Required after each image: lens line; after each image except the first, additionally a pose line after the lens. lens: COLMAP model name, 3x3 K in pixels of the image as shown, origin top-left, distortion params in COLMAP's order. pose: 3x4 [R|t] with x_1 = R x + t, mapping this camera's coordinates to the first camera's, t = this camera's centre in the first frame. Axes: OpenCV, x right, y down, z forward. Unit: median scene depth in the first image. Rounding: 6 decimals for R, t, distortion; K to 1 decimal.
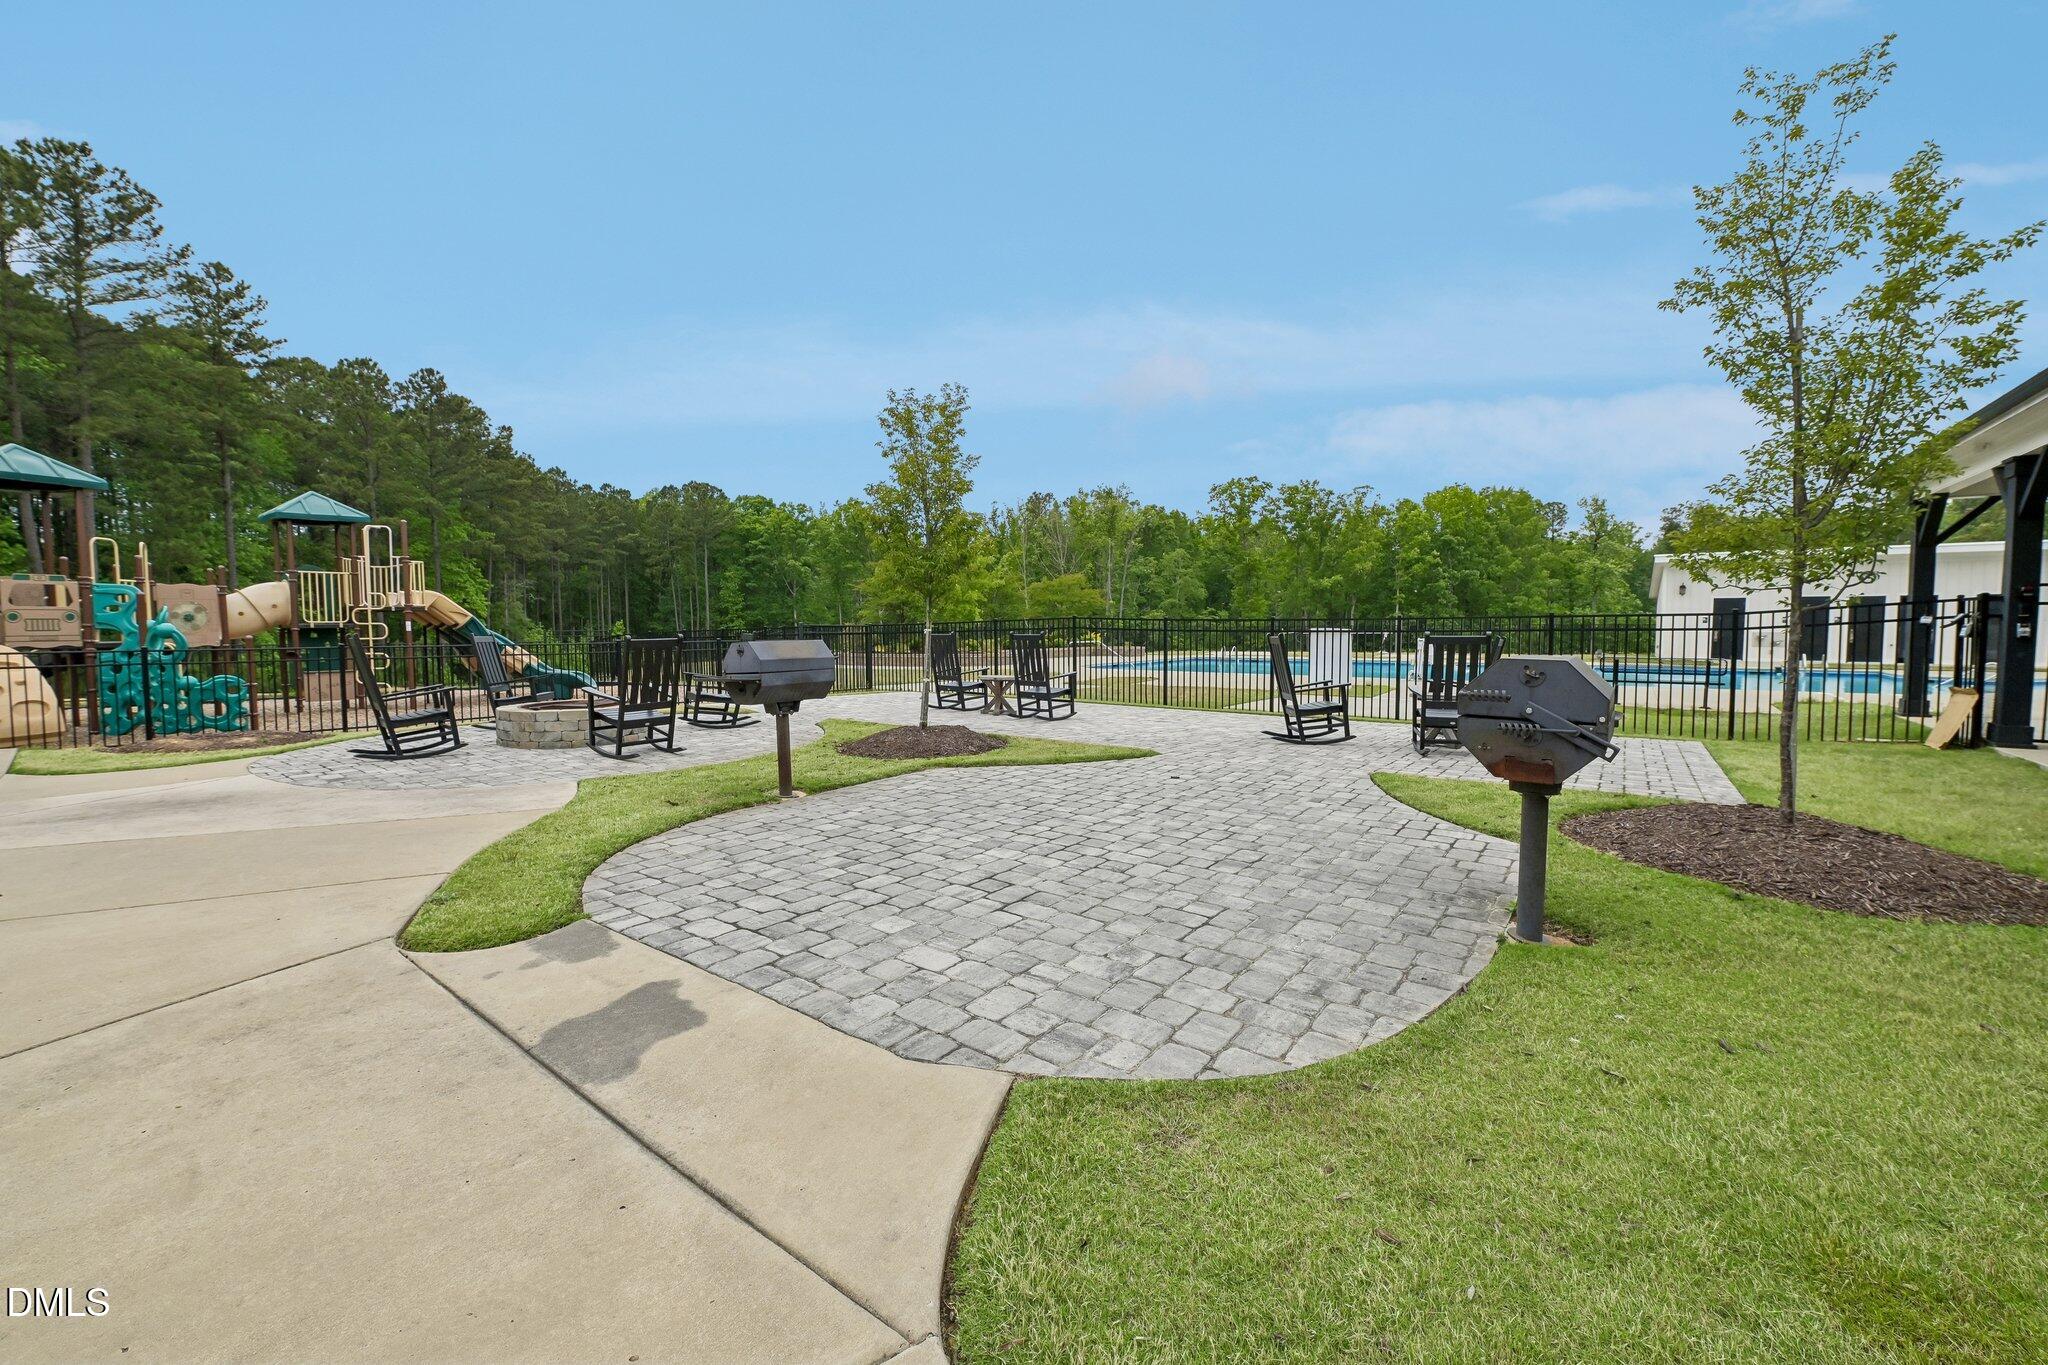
lens RADIAL K [[816.5, 0, 1025.0], [0, 816.5, 675.3], [0, 0, 1]] dist [-0.026279, 0.000620]
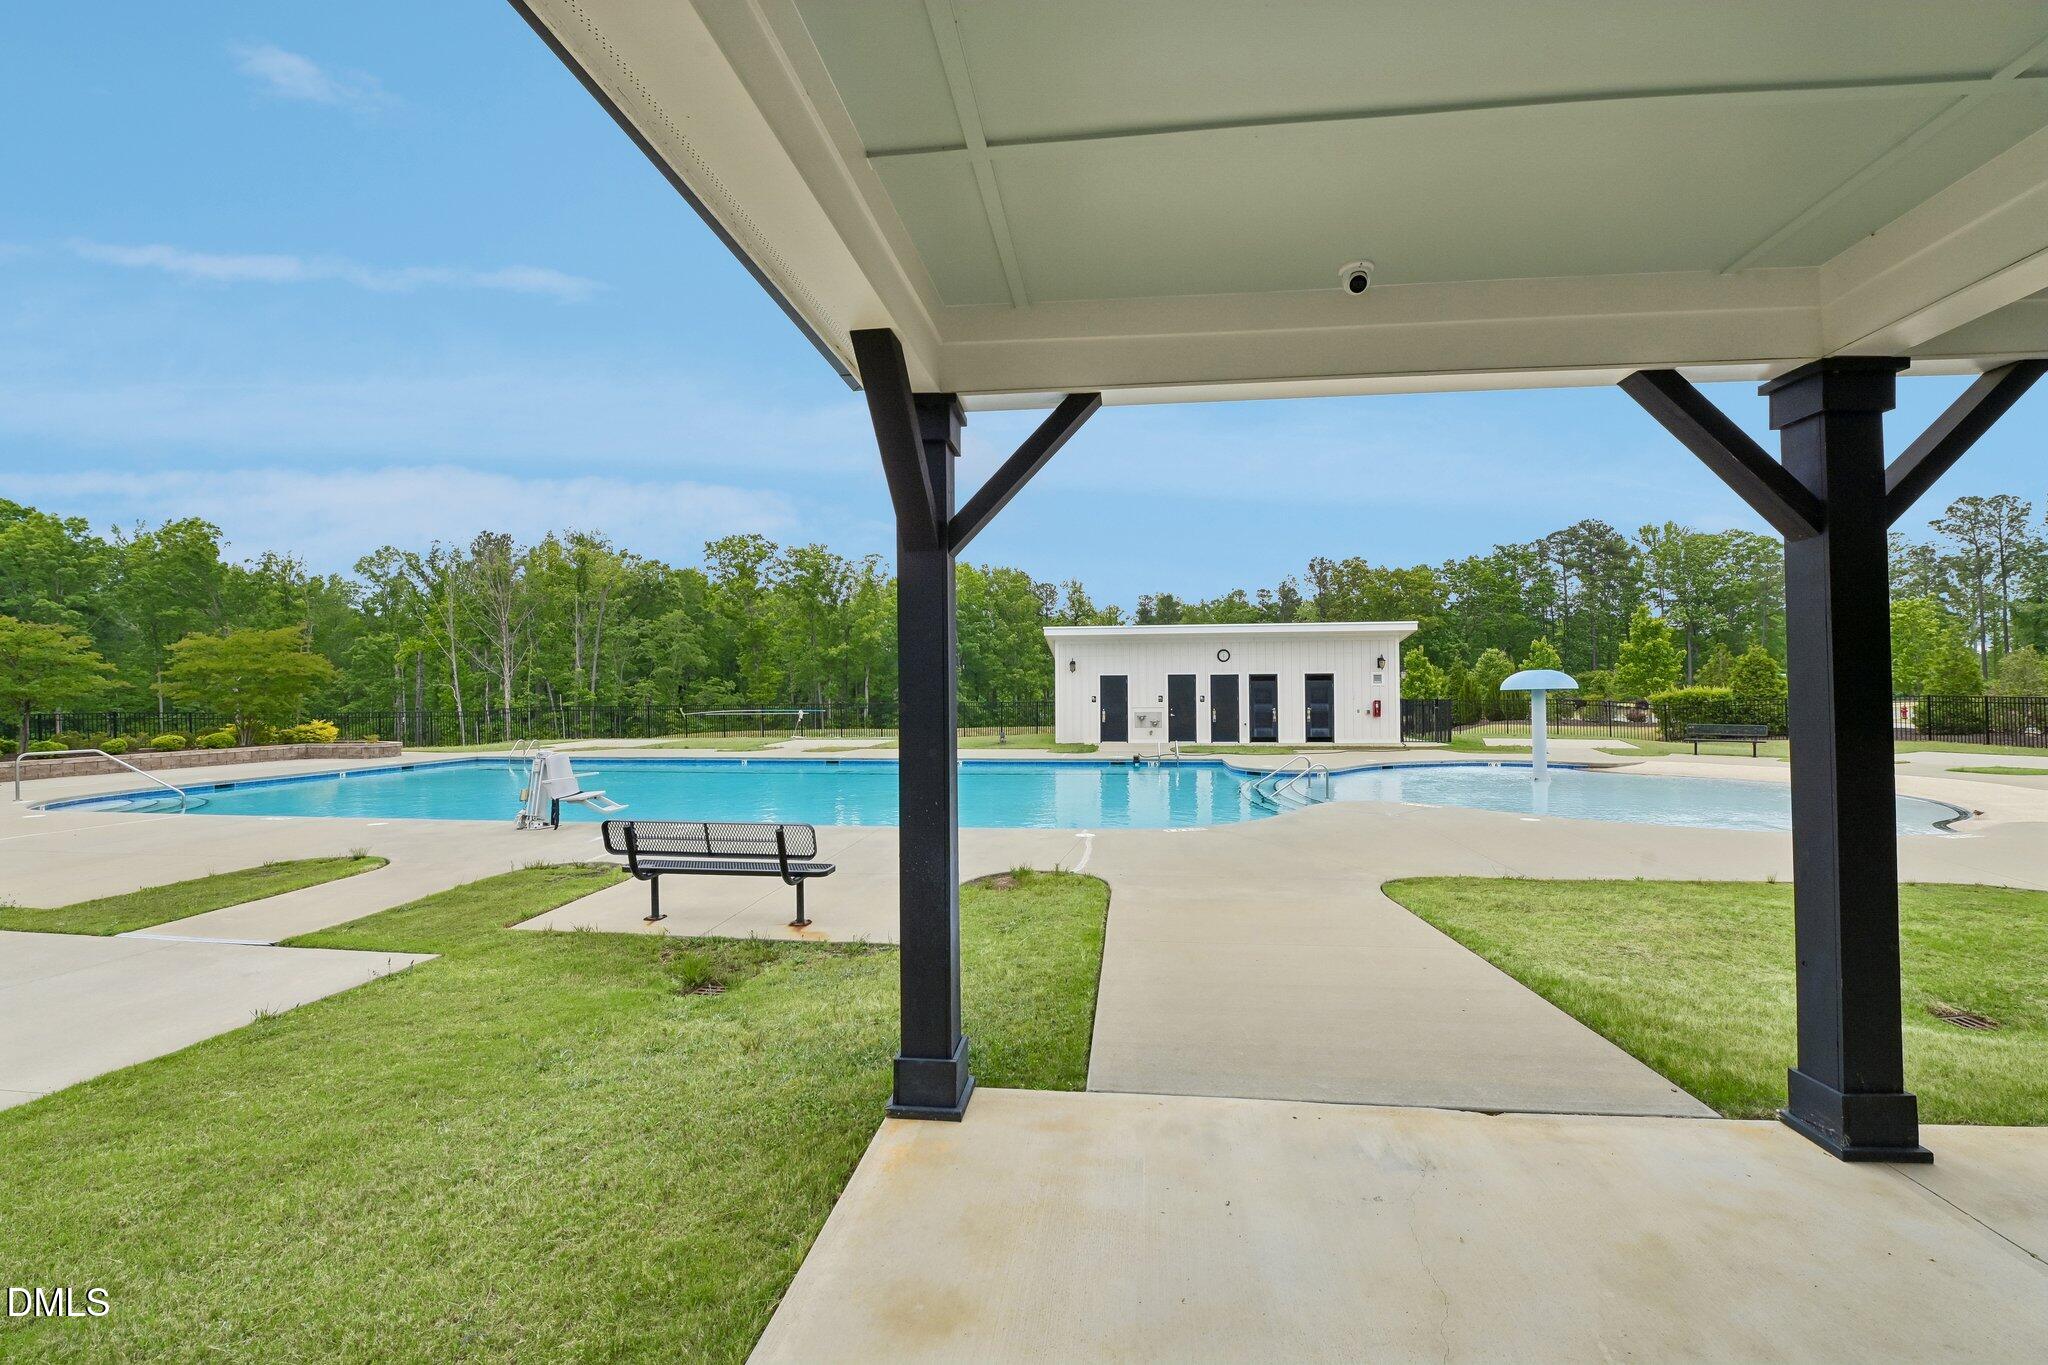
lens RADIAL K [[819.4, 0, 1028.8], [0, 819.4, 671.6], [0, 0, 1]] dist [-0.017668, -0.004020]
pose [[0.869520, 0.011651, 0.493760, 0.097744], [0.031847, 0.996319, -0.079592, -0.008562], [-0.492870, 0.084932, 0.865948, 0.067585]]
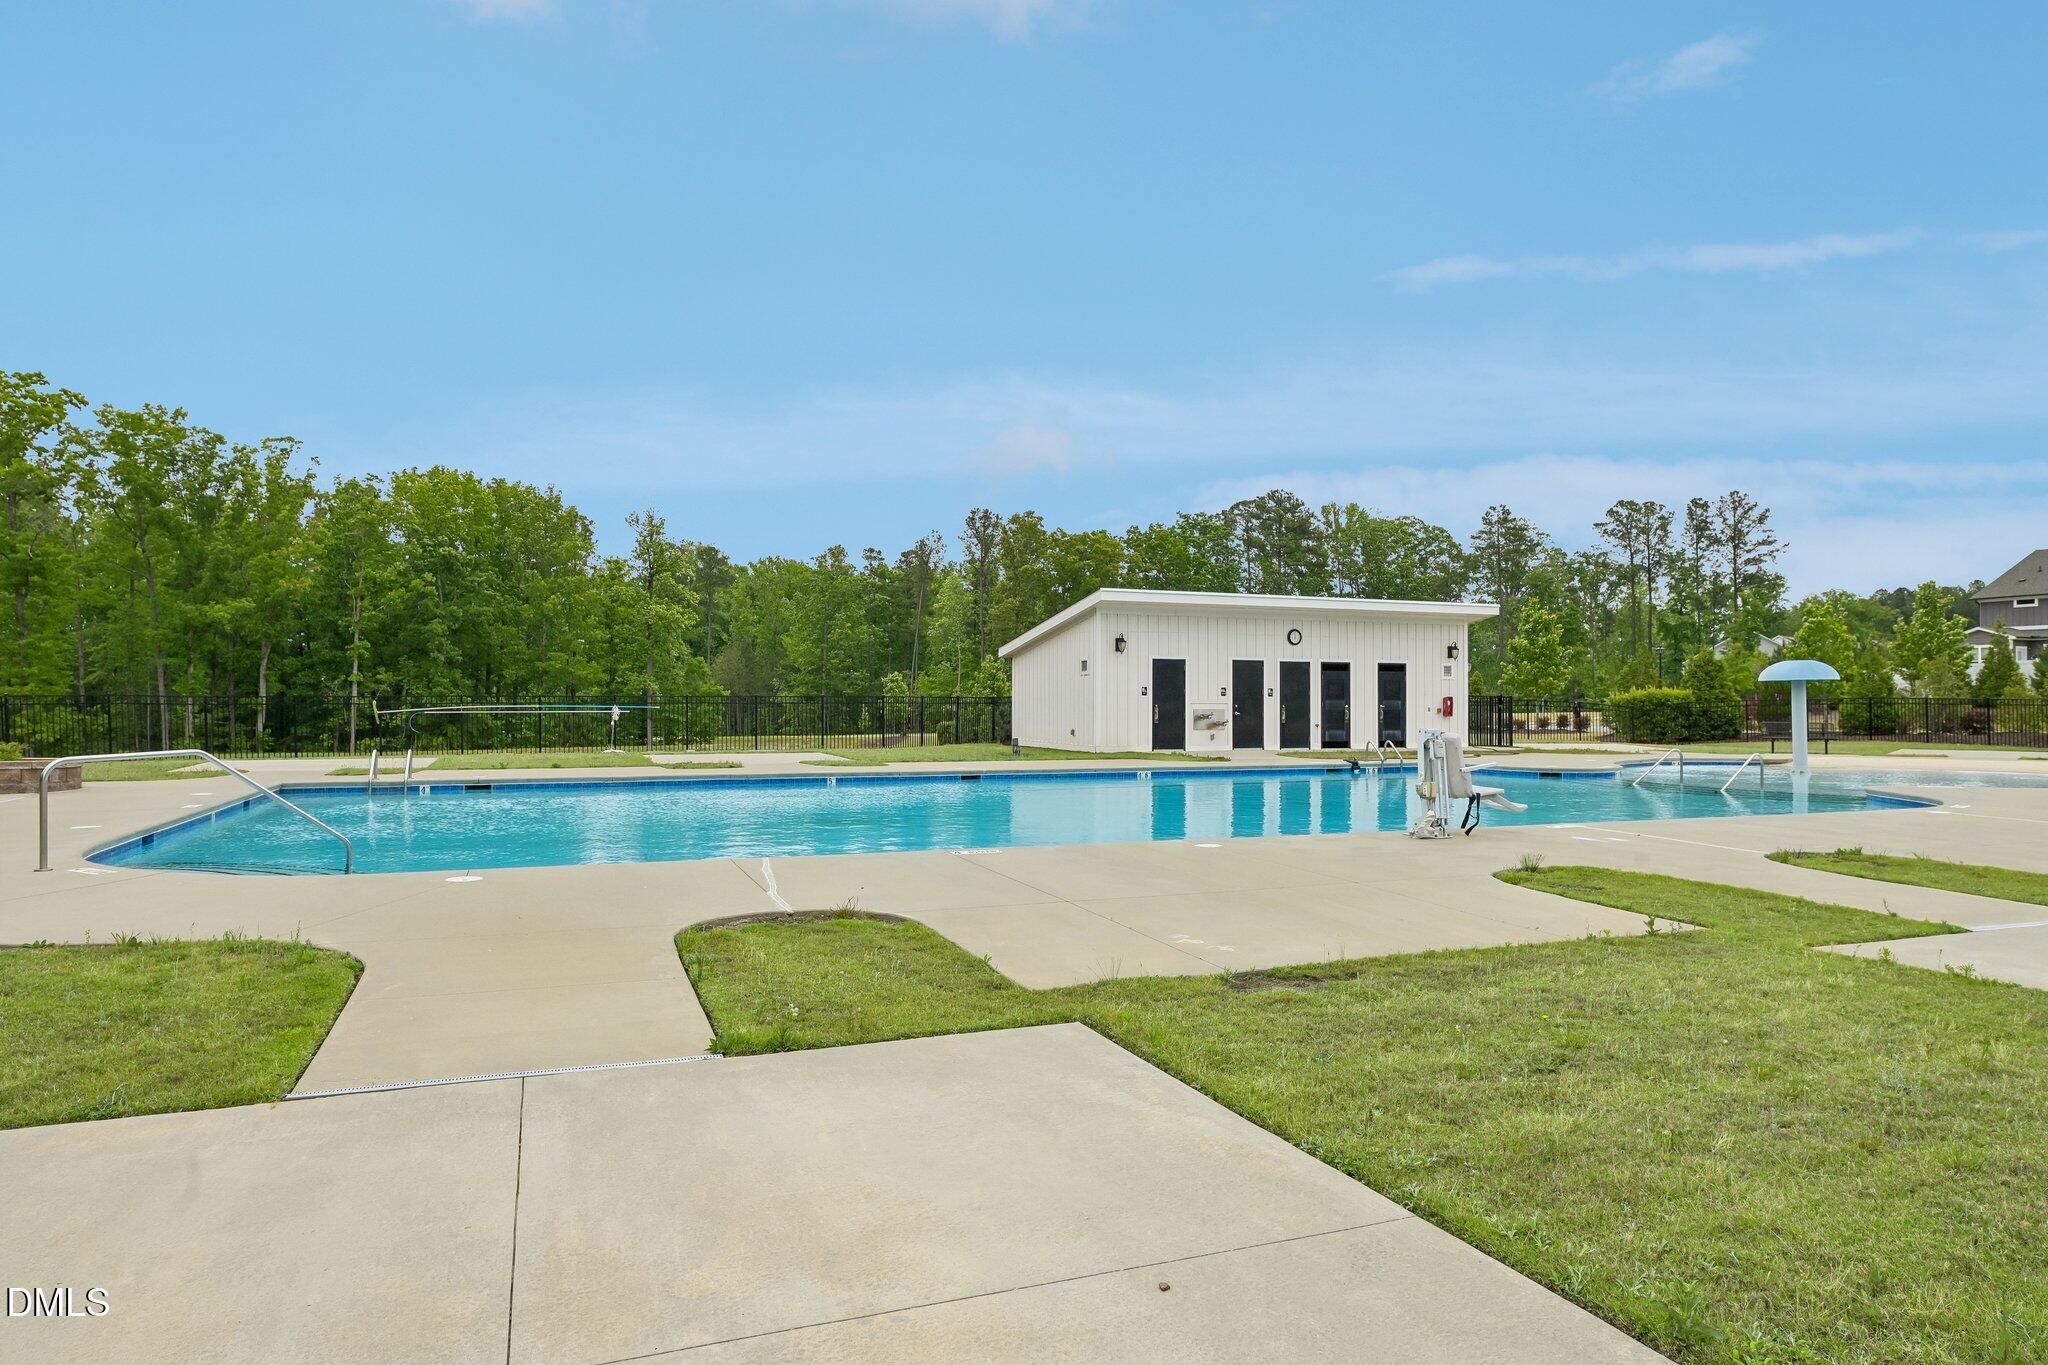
lens RADIAL K [[1243.4, 0, 1024.0], [0, 1243.4, 682.5], [0, 0, 1]] dist [-0.001654, 0.000178]
pose [[0.526367, 0.019024, 0.850045, -0.025233], [0.043675, 0.997825, -0.049375, -0.008973], [-0.849135, 0.063115, 0.524391, 0.165415]]
